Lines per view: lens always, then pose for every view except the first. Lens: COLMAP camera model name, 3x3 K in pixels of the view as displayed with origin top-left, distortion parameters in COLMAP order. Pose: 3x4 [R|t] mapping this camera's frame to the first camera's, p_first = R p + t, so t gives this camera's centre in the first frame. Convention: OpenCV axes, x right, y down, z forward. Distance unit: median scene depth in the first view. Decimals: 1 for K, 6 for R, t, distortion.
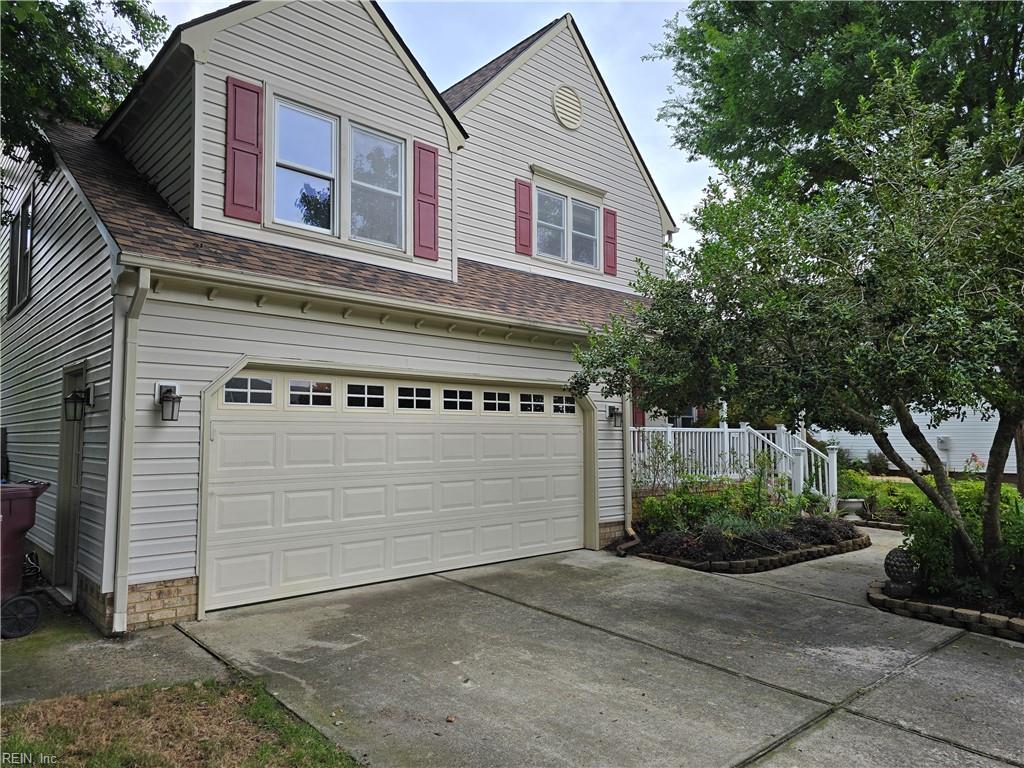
lens RADIAL K [[690.0, 0, 505.8], [0, 690.0, 379.0], [0, 0, 1]] dist [0.066995, -0.063751]
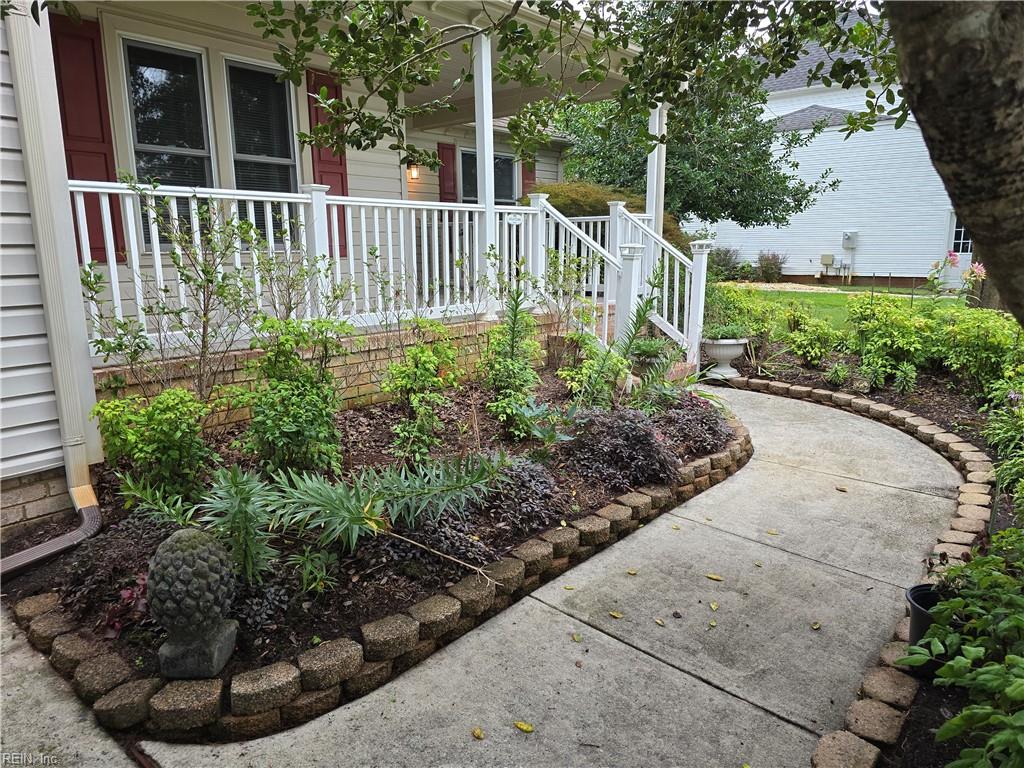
lens RADIAL K [[690.0, 0, 505.8], [0, 690.0, 379.0], [0, 0, 1]] dist [0.066995, -0.063751]
pose [[0.990991, -0.035223, 0.129216, 0.255772], [-0.001219, 0.962387, 0.271681, 0.055868], [-0.133925, -0.269391, 0.953673, 0.503372]]
